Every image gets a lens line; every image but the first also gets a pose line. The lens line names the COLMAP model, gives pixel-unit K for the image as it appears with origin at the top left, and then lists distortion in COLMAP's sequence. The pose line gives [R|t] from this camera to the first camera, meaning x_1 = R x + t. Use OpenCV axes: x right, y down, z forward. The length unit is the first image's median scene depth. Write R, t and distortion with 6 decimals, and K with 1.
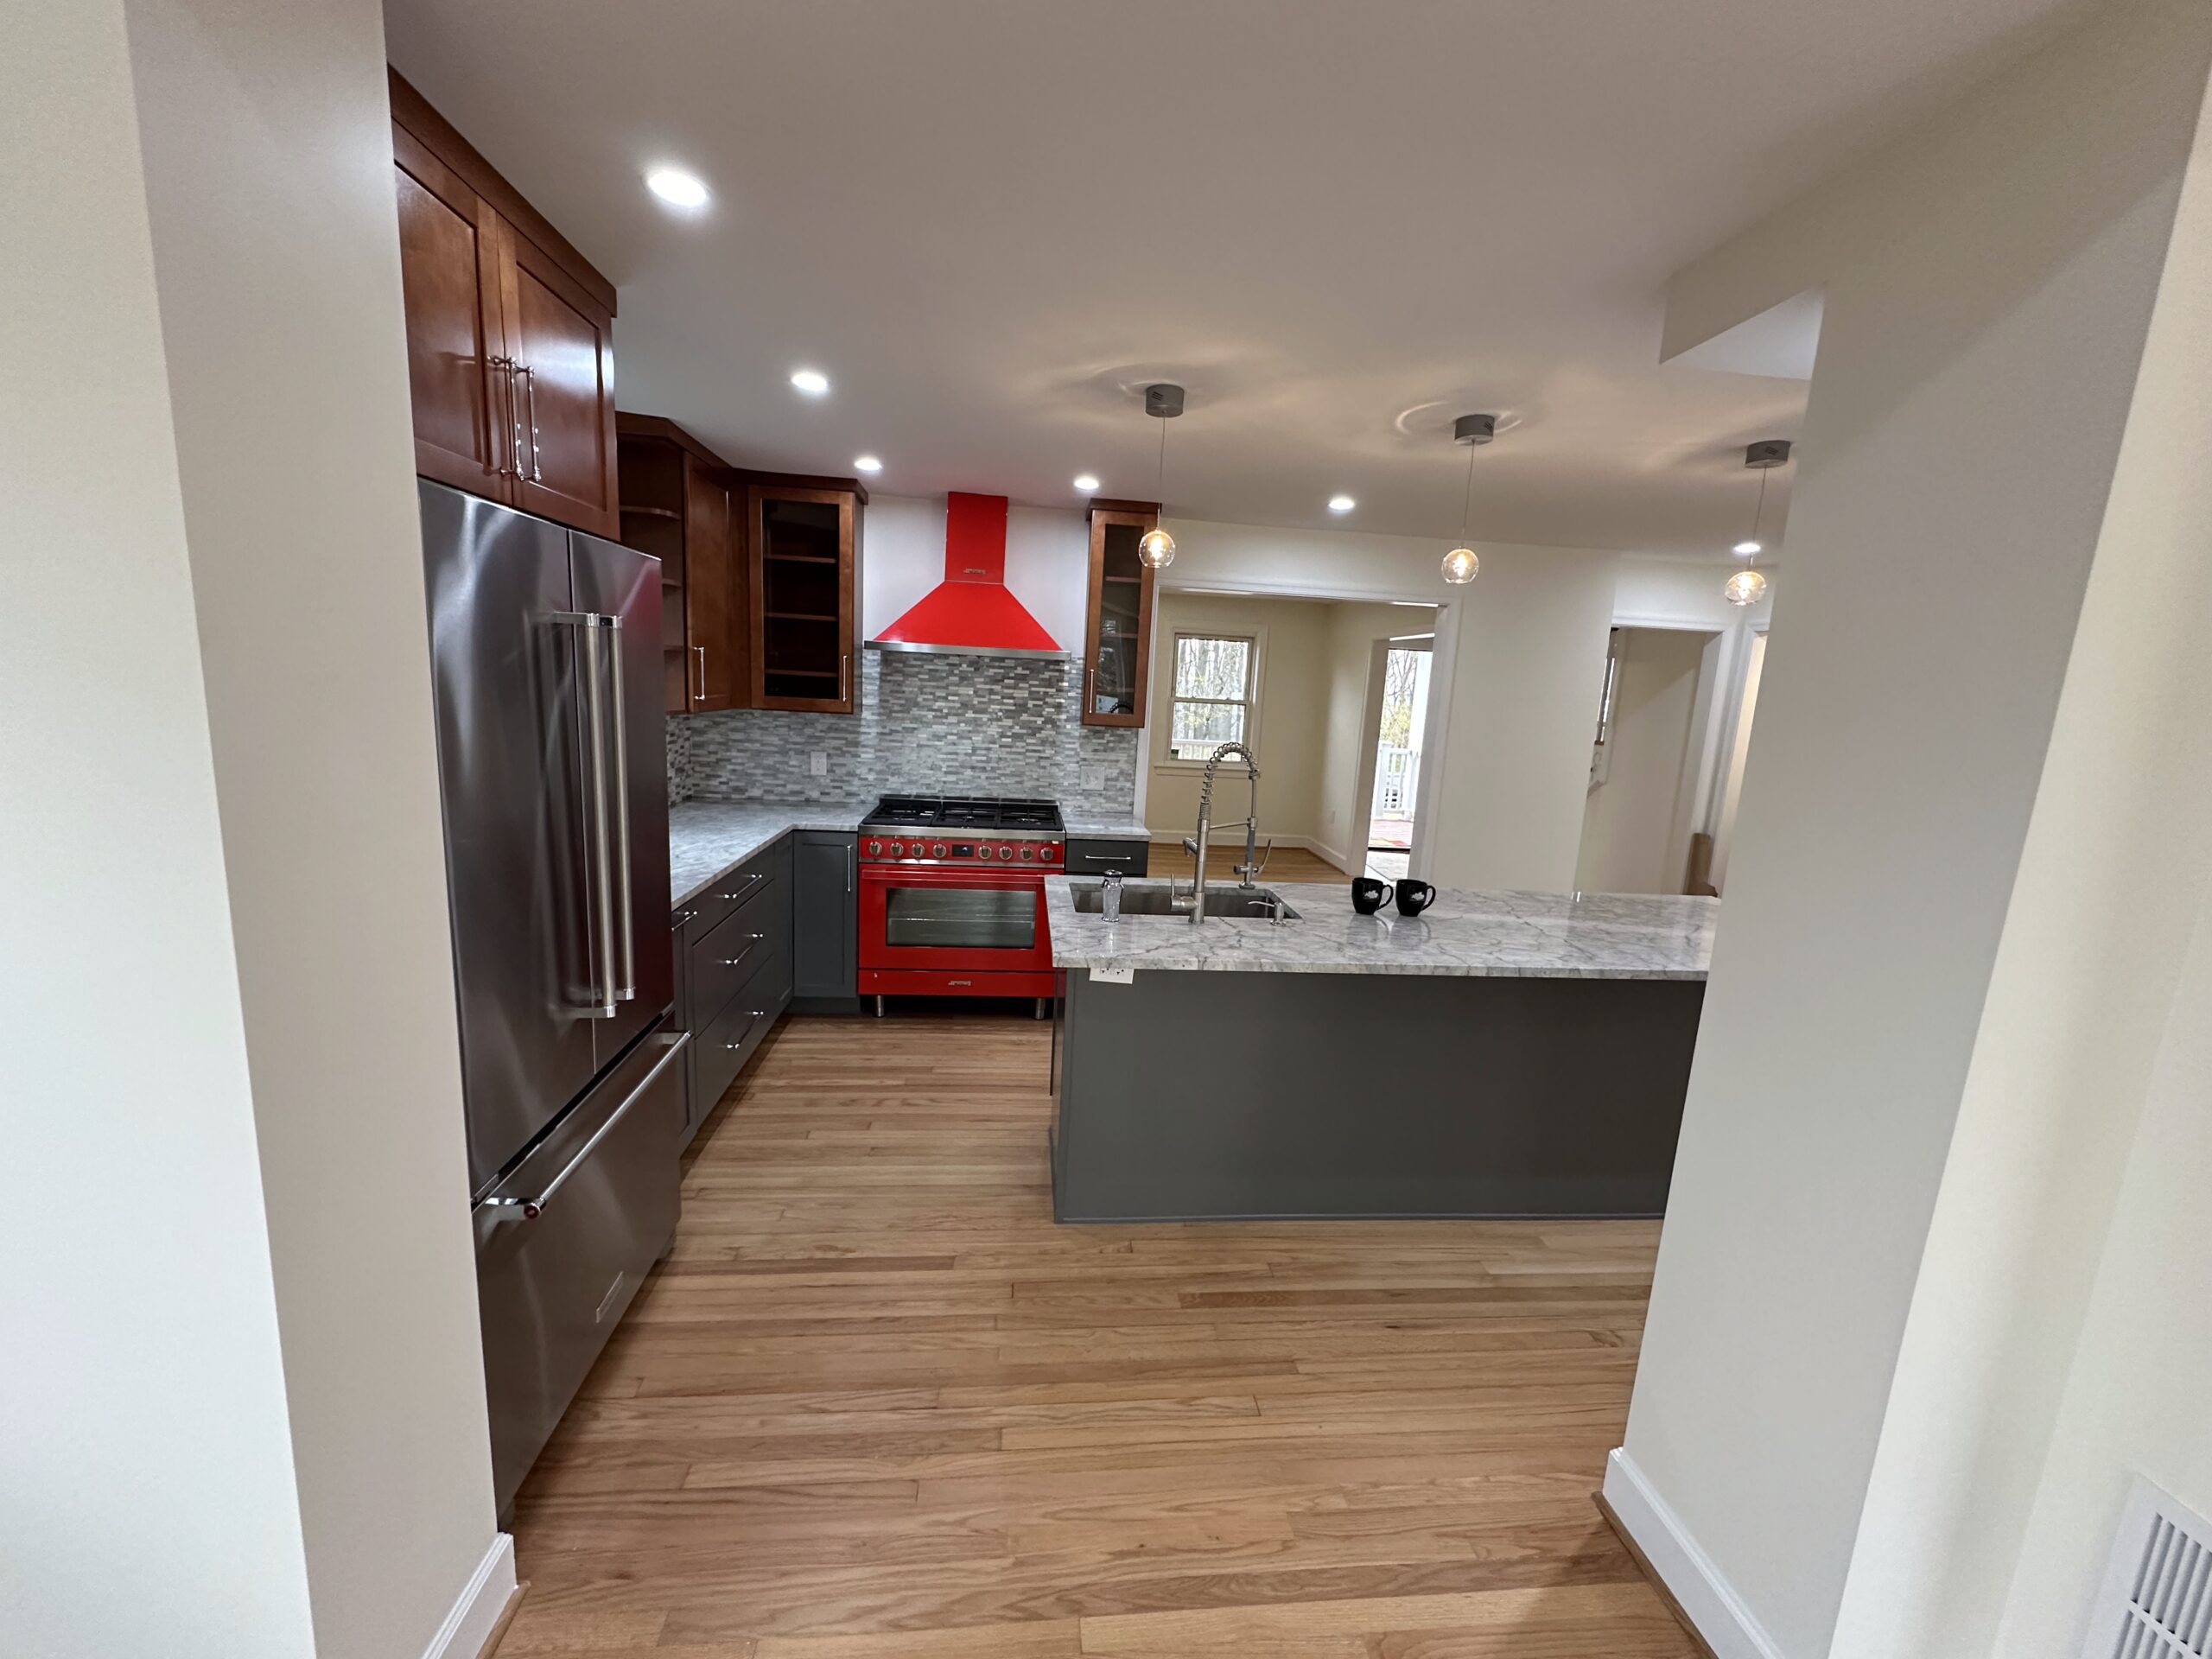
lens RADIAL K [[876.6, 0, 1102.3], [0, 876.6, 823.6], [0, 0, 1]] dist [-0.005570, 0.001574]
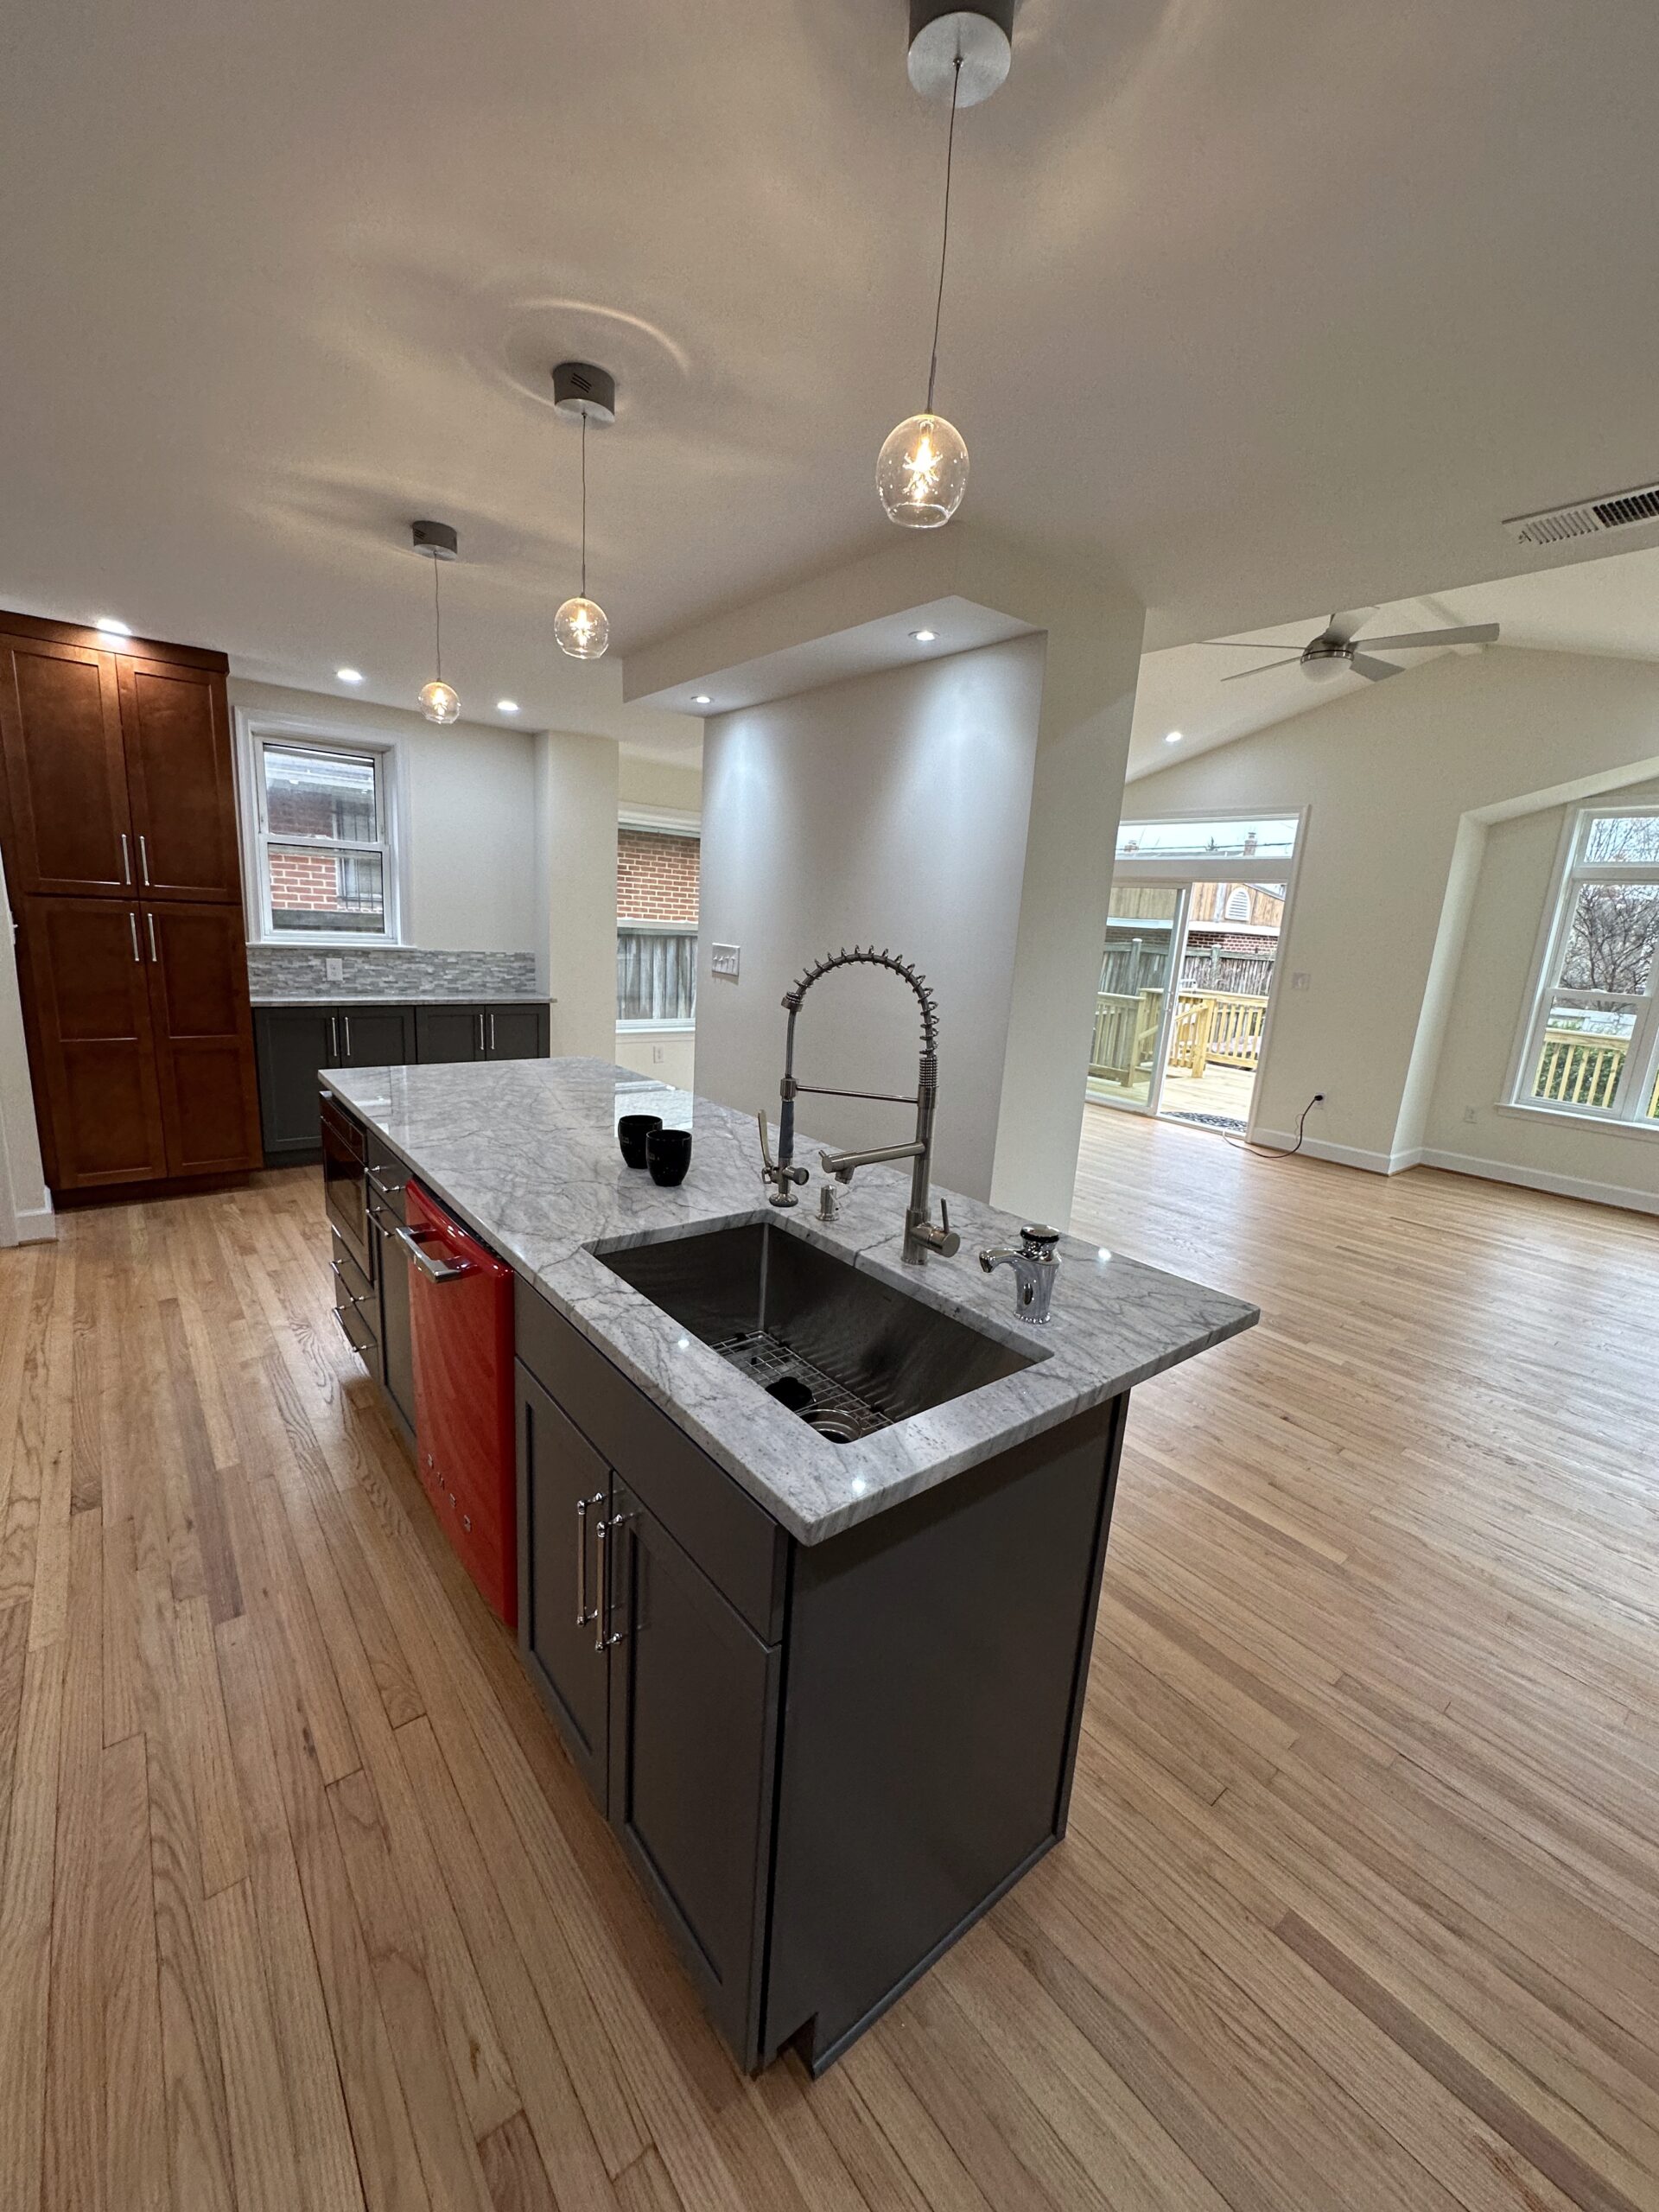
lens RADIAL K [[876.6, 0, 825.8], [0, 876.6, 1107.1], [0, 0, 1]] dist [-0.005570, 0.001574]
pose [[-0.540347, -0.258354, 0.800799, -0.341993], [0.050332, 0.940069, 0.337248, -0.207758], [-0.839936, 0.222537, -0.494960, 1.475795]]
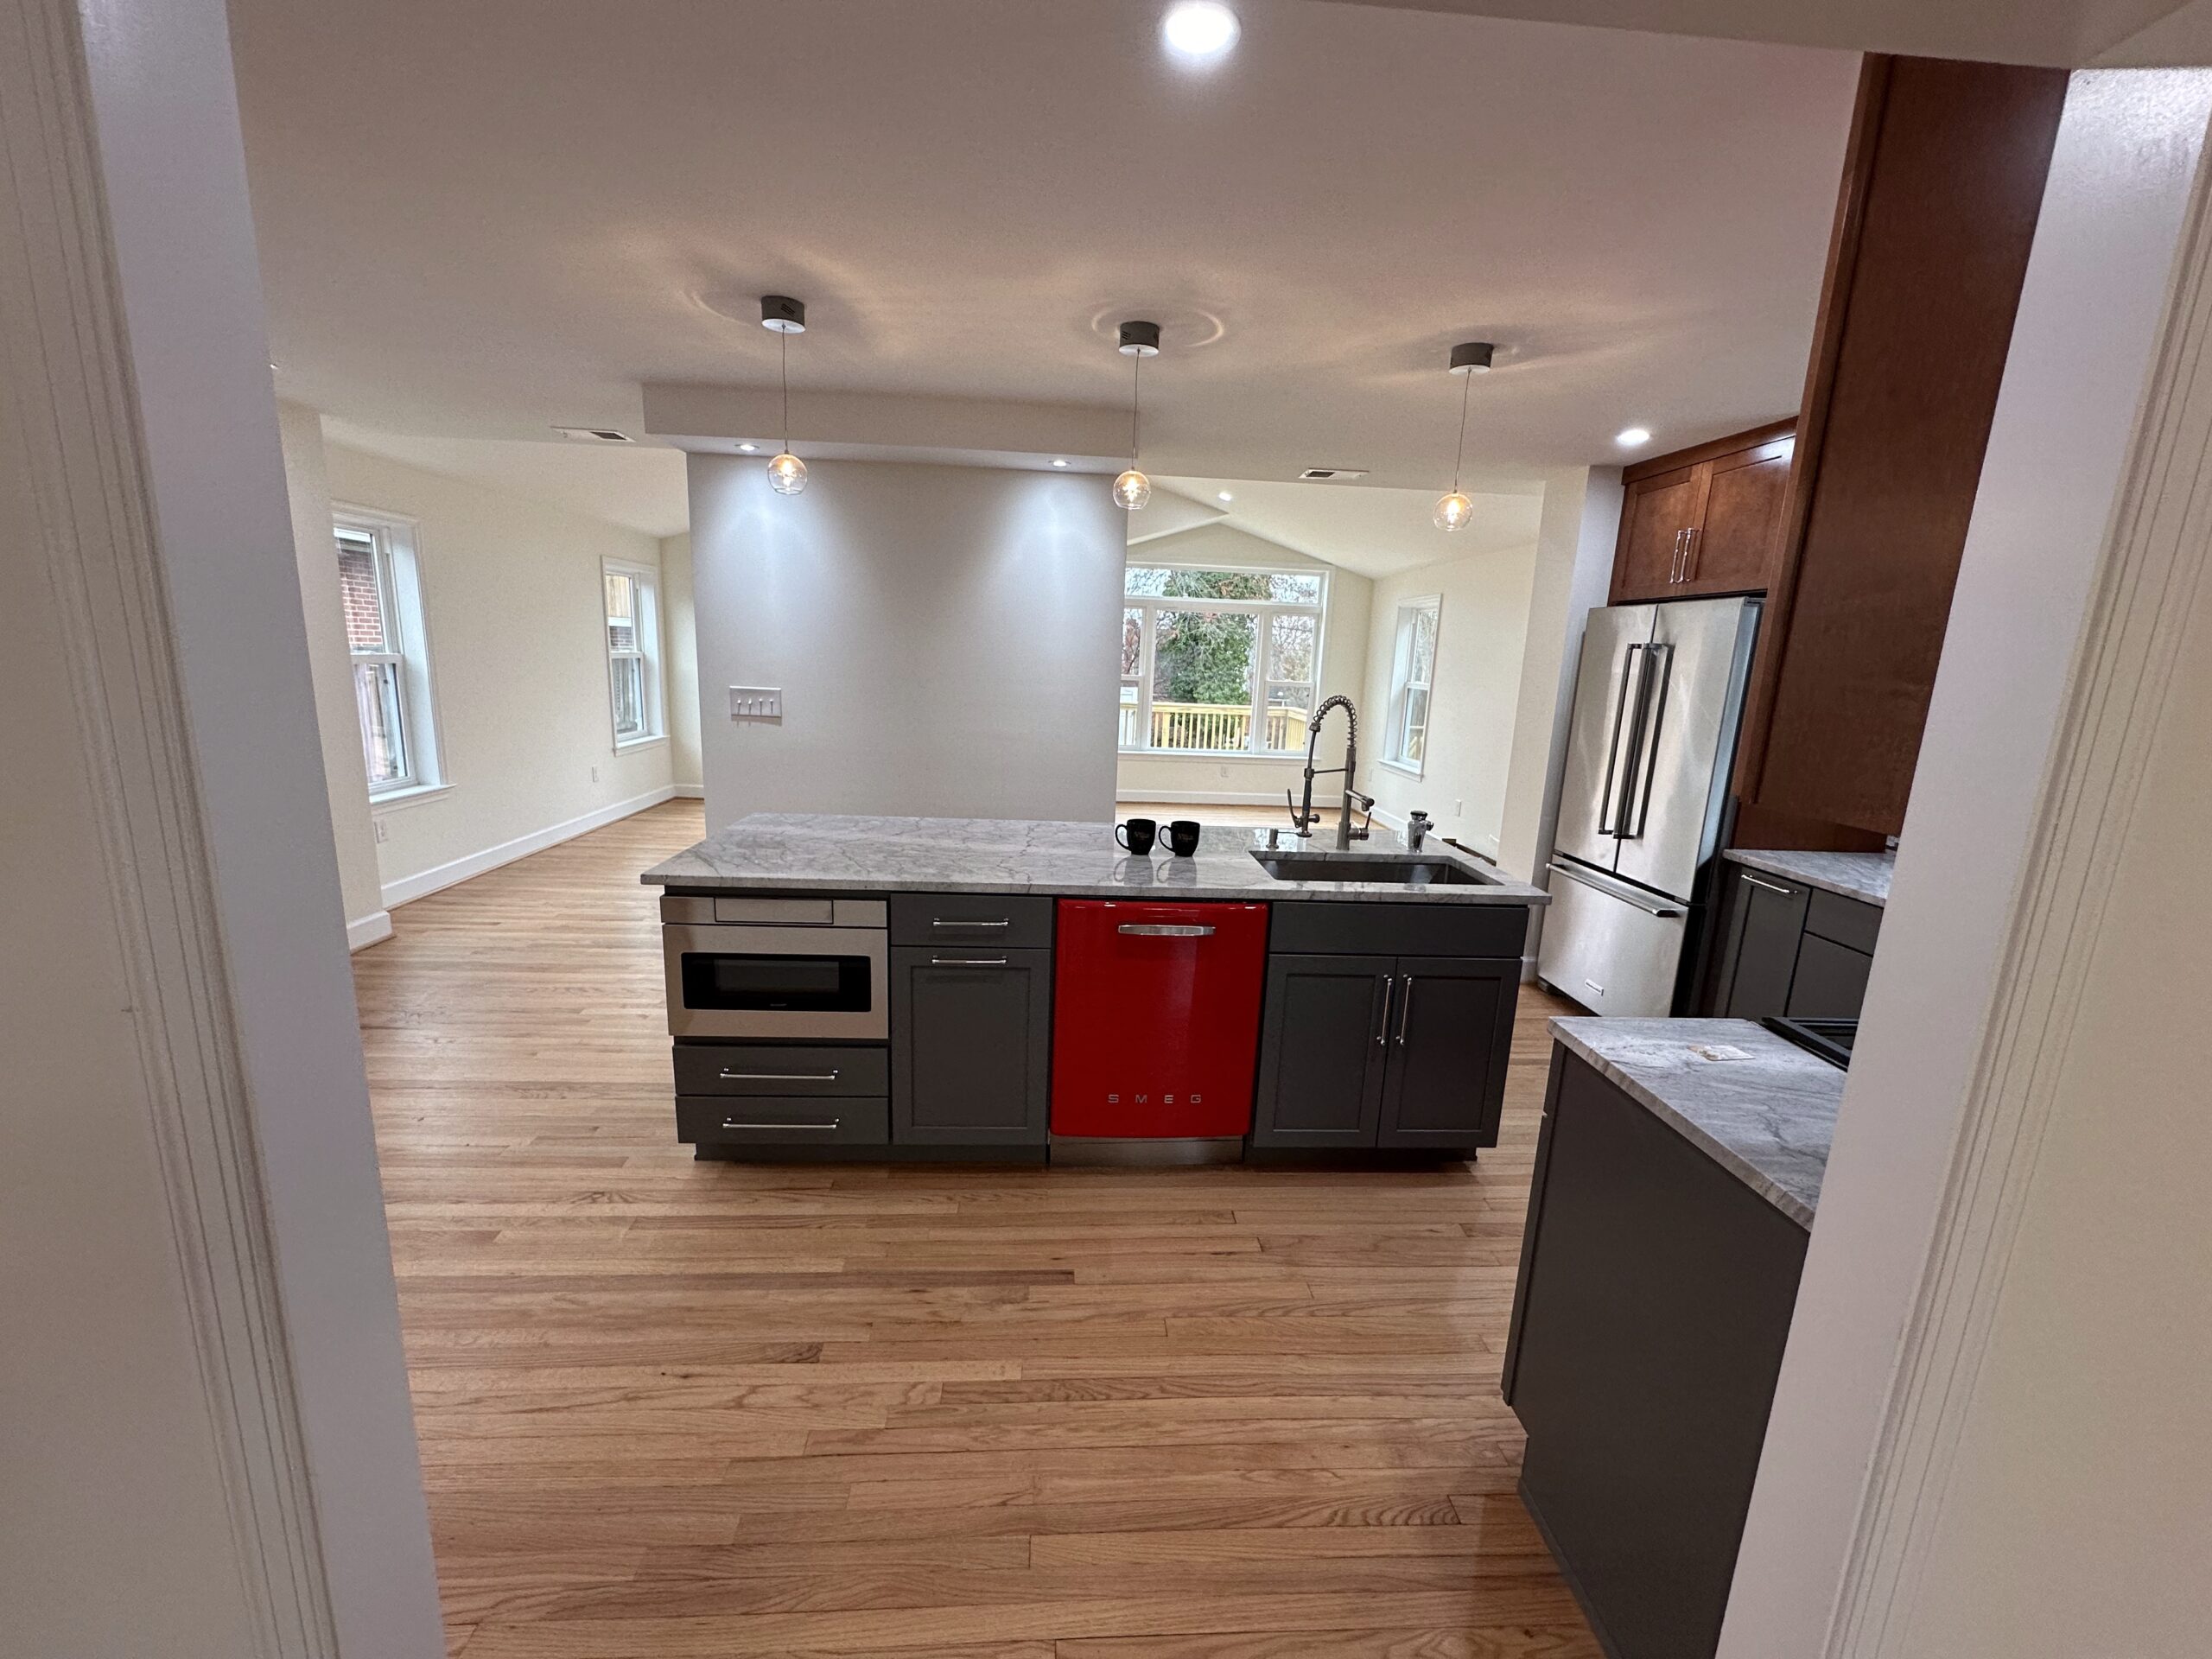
lens RADIAL K [[876.6, 0, 1114.9], [0, 876.6, 830.2], [0, 0, 1]] dist [-0.005570, 0.001574]
pose [[-0.995451, -0.093415, 0.018735, 0.441982], [-0.080519, 0.929974, 0.358699, -0.346417], [-0.050931, 0.355558, -0.933265, 2.364510]]
